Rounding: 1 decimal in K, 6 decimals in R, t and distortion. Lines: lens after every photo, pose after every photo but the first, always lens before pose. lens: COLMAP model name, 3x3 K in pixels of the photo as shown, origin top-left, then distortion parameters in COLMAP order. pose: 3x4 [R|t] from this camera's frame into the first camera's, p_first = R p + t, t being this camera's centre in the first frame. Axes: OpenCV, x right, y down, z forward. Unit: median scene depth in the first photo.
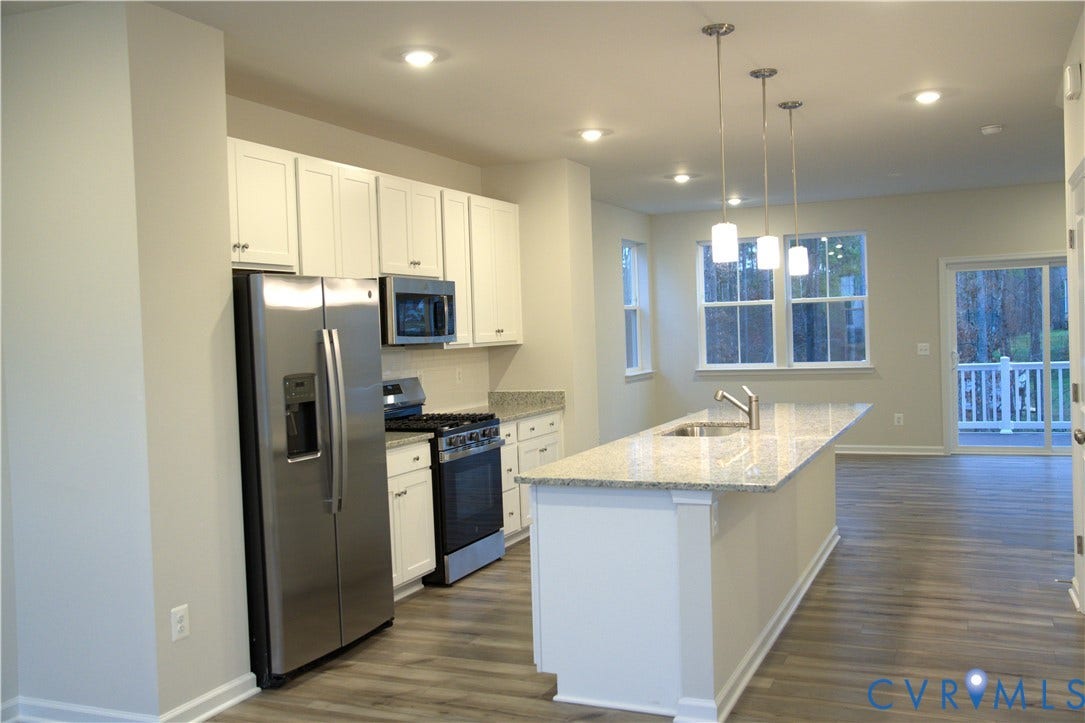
lens RADIAL K [[995.9, 0, 542.5], [0, 995.9, 361.5], [0, 0, 1]] dist [-0.001896, 0.002611]
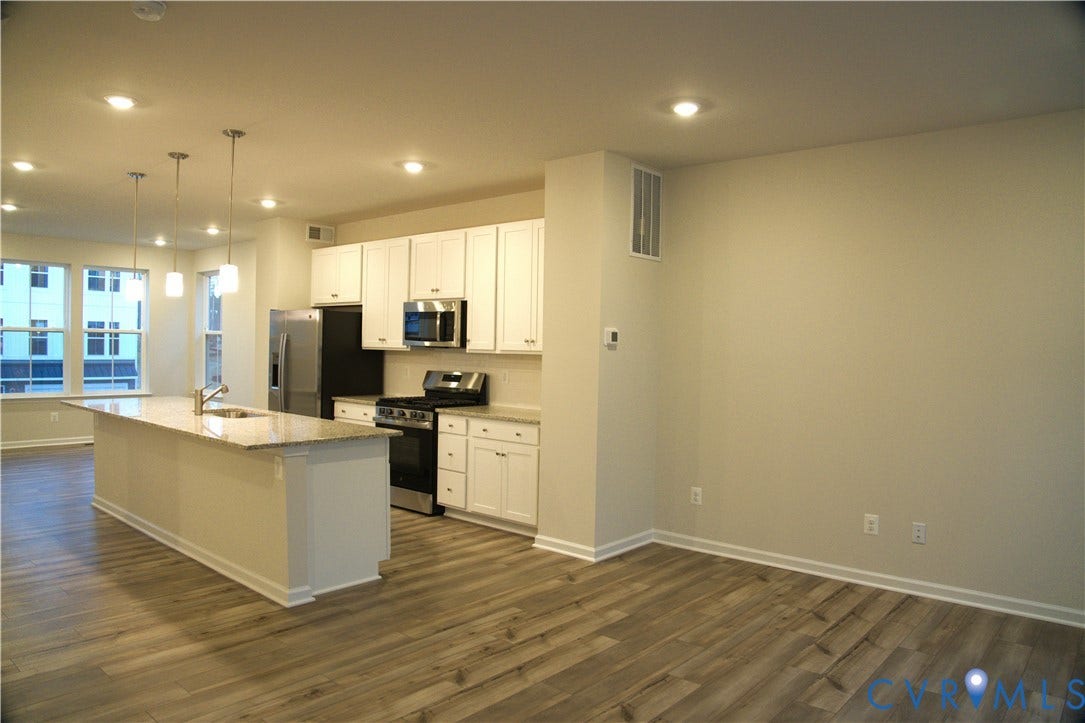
lens RADIAL K [[751.1, 0, 542.5], [0, 751.1, 361.5], [0, 0, 1]] dist [-0.139312, 0.076891]
pose [[-0.290839, 0.057393, -0.955049, 0.929119], [-0.039671, 0.996617, 0.071972, -0.086173], [0.955949, 0.058820, -0.287578, 1.583437]]
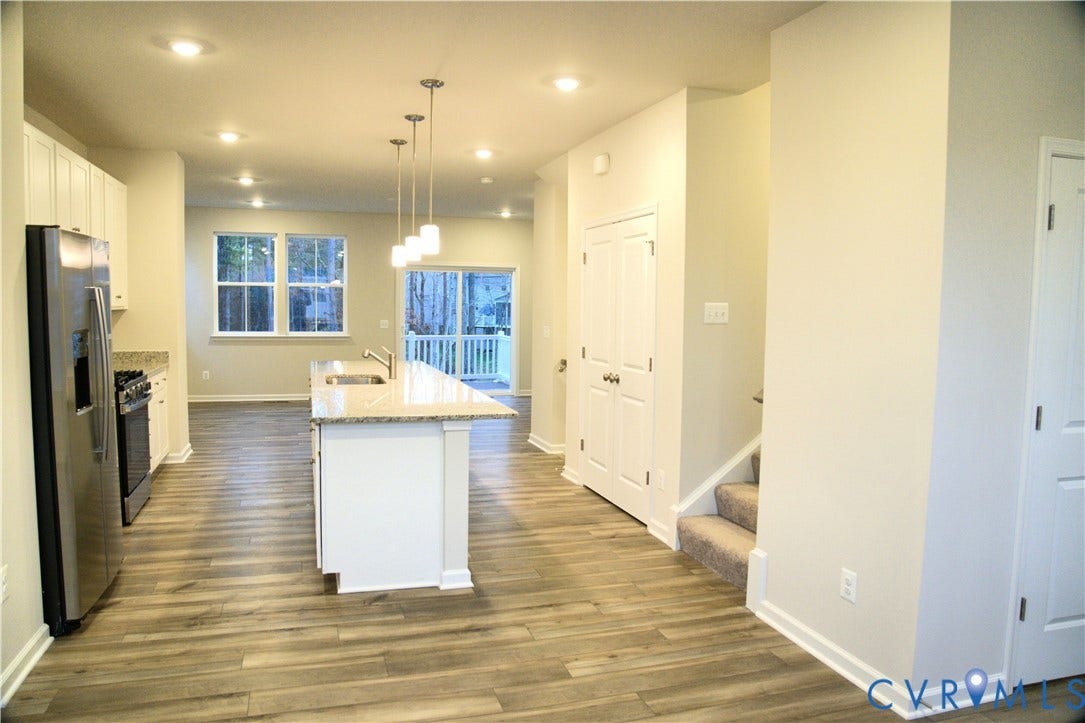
lens RADIAL K [[751.1, 0, 542.5], [0, 751.1, 361.5], [0, 0, 1]] dist [-0.139312, 0.076891]
pose [[0.748901, -0.001245, 0.662681, -0.281428], [-0.022731, 0.999361, 0.027567, 0.011354], [-0.662292, -0.035708, 0.748394, 0.100695]]
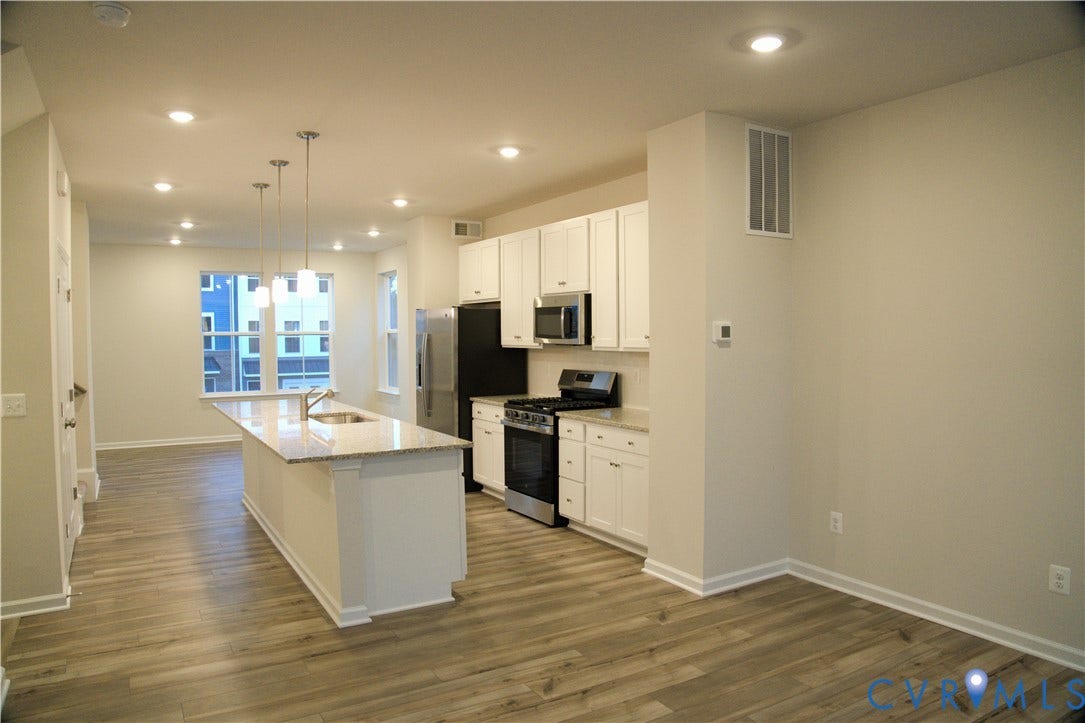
lens RADIAL K [[751.1, 0, 542.5], [0, 751.1, 361.5], [0, 0, 1]] dist [-0.139312, 0.076891]
pose [[-0.575094, 0.079094, -0.814255, 0.767031], [0.004024, 0.995577, 0.093865, -0.095541], [0.818078, 0.050704, -0.572868, 1.684232]]
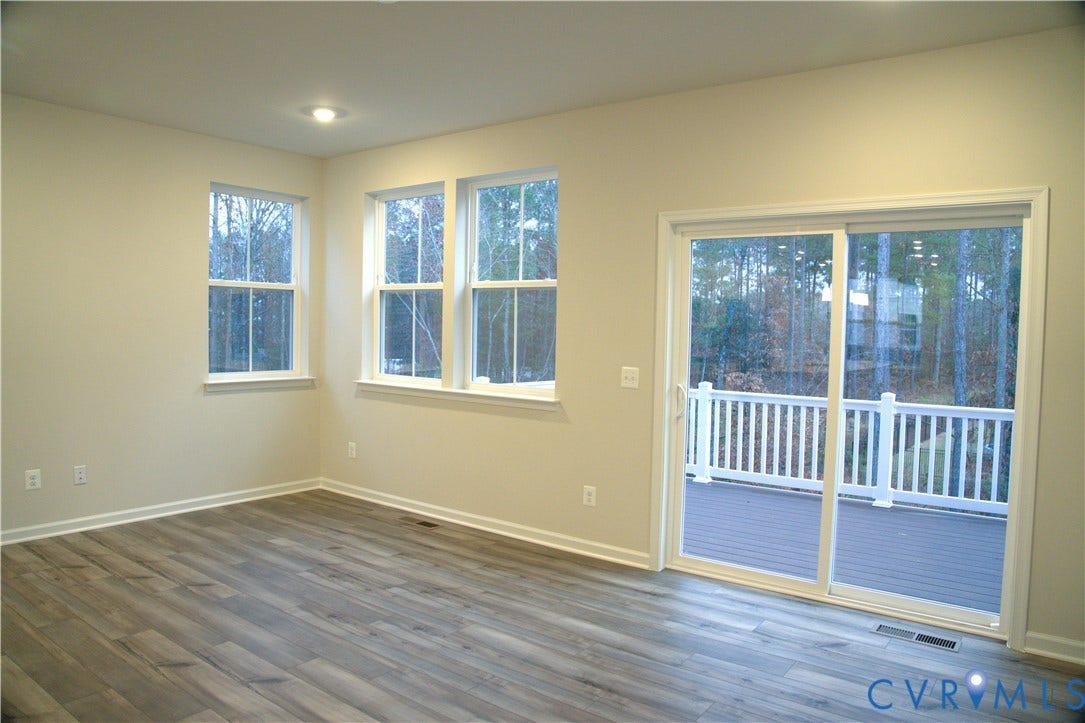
lens RADIAL K [[751.1, 0, 542.5], [0, 751.1, 361.5], [0, 0, 1]] dist [-0.139312, 0.076891]
pose [[0.971513, 0.067800, -0.227081, 0.796787], [-0.063879, 0.997655, 0.024577, -0.052411], [0.228215, -0.009371, 0.973566, 1.074201]]
